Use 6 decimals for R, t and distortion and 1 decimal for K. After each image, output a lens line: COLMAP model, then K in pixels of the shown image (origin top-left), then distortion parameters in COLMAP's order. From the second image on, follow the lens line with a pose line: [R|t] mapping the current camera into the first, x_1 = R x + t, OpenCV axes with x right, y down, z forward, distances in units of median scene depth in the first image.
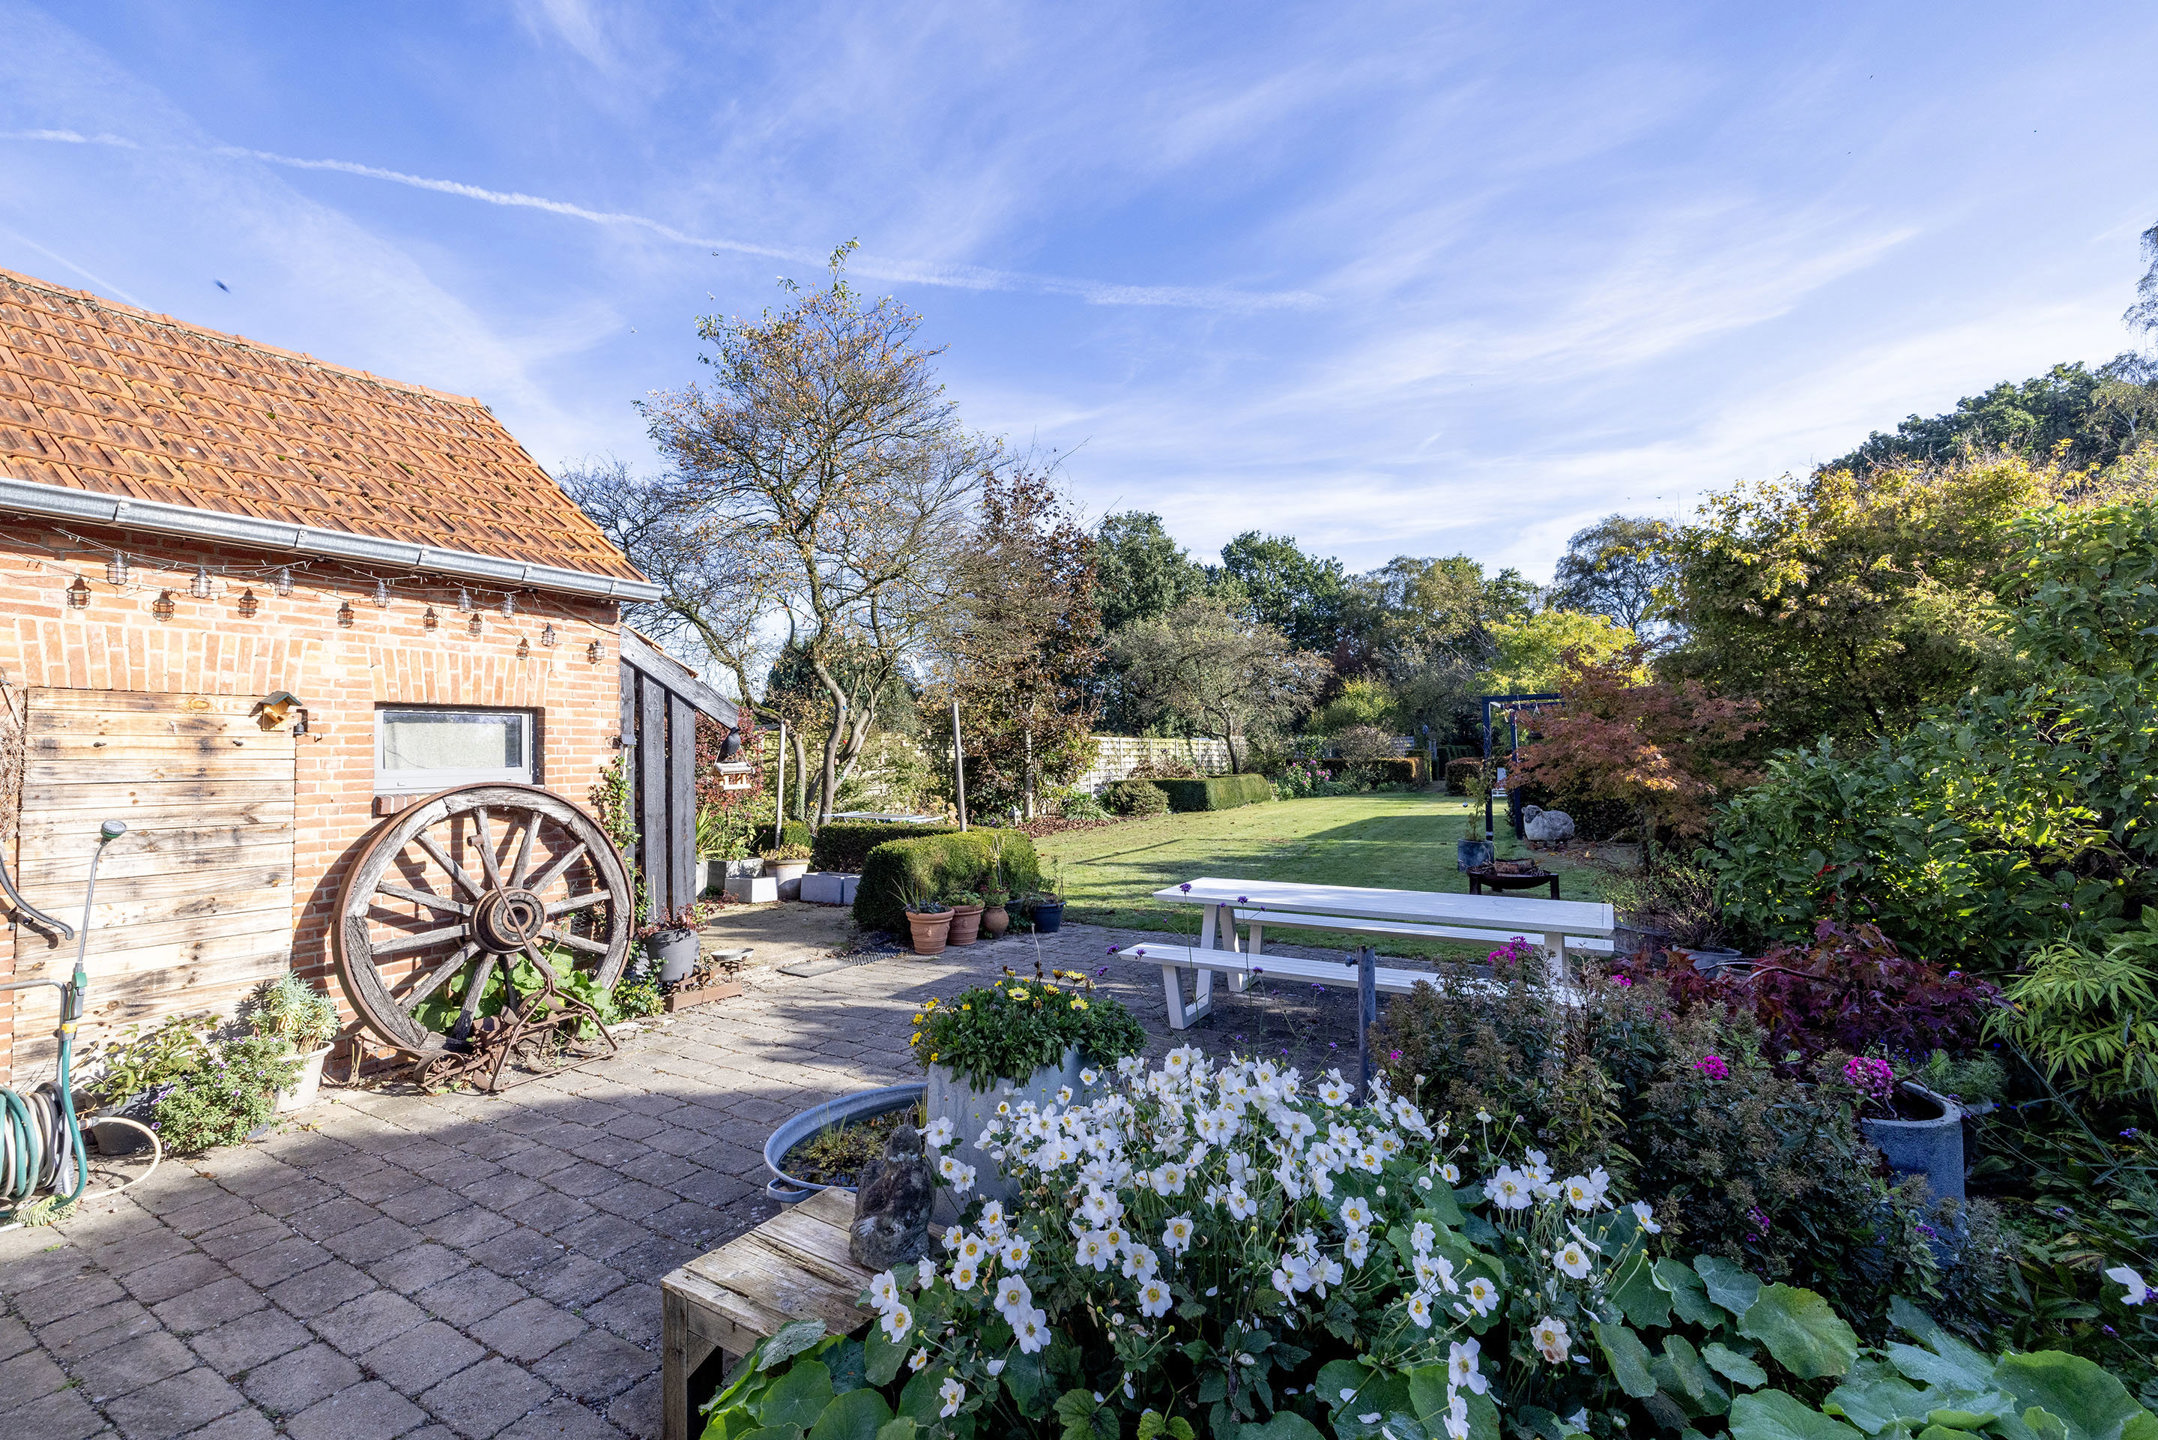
lens RADIAL K [[901.9, 0, 1004.6], [0, 901.9, 716.9], [0, 0, 1]] dist [0.002752, 0.000341]
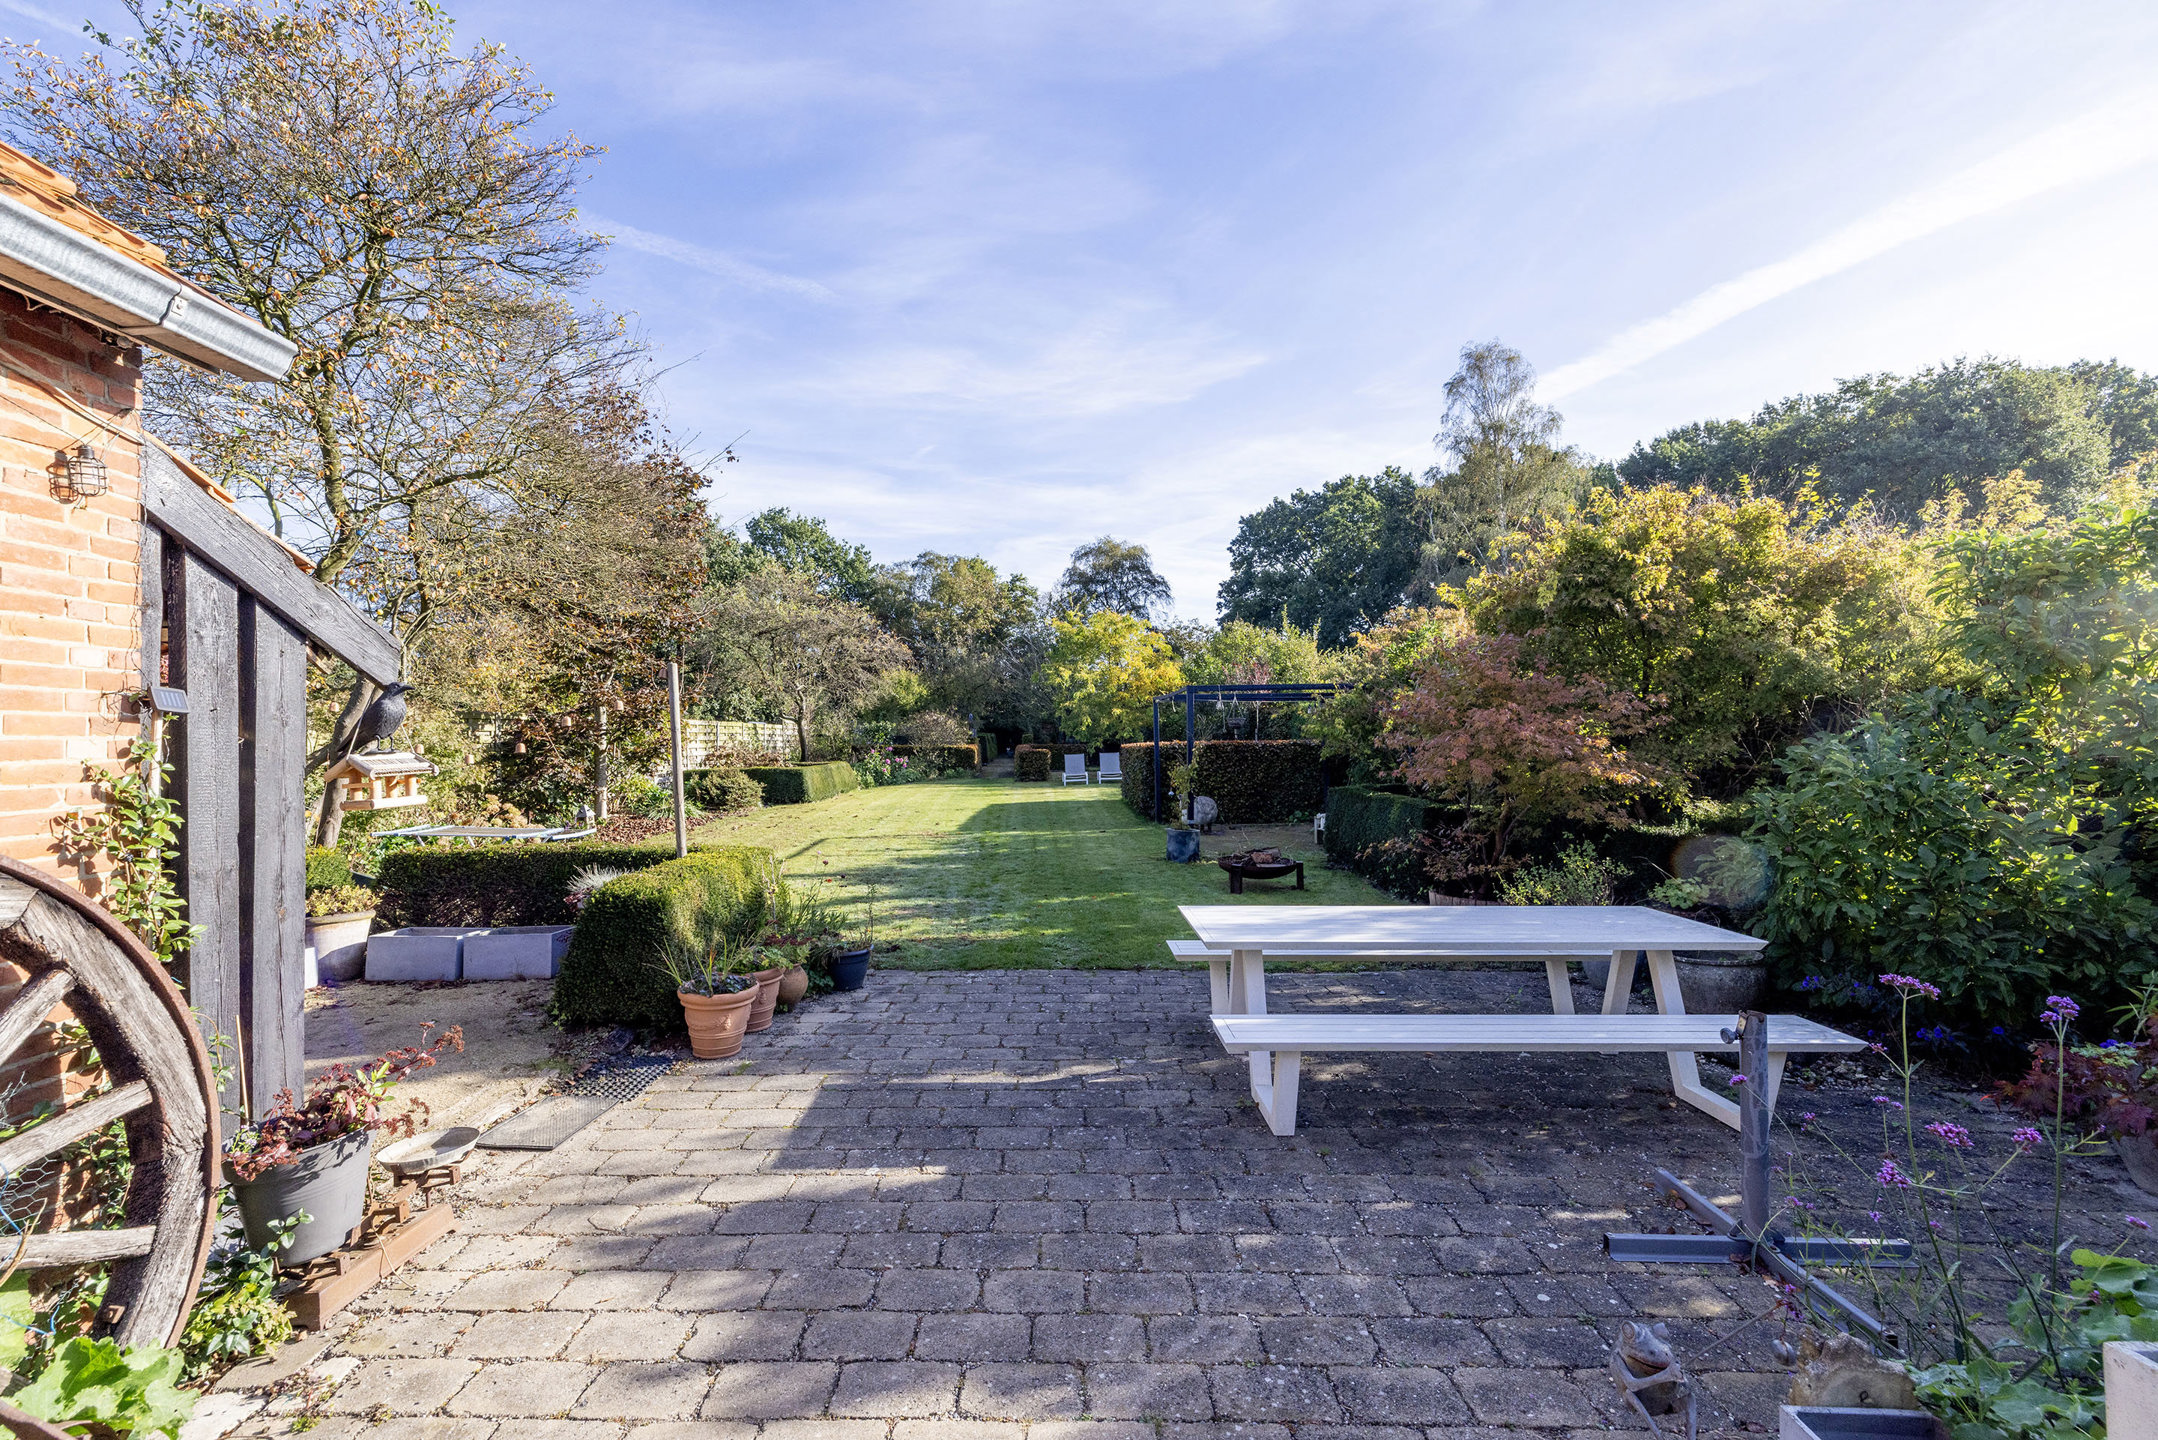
lens RADIAL K [[889.5, 0, 958.2], [0, 889.5, 715.2], [0, 0, 1]] dist [0.004504, 0.000263]
pose [[0.845592, 0.022370, 0.533361, -0.120714], [-0.030131, 0.999529, 0.005849, 0.006914], [-0.532979, -0.021017, 0.845868, 0.167874]]
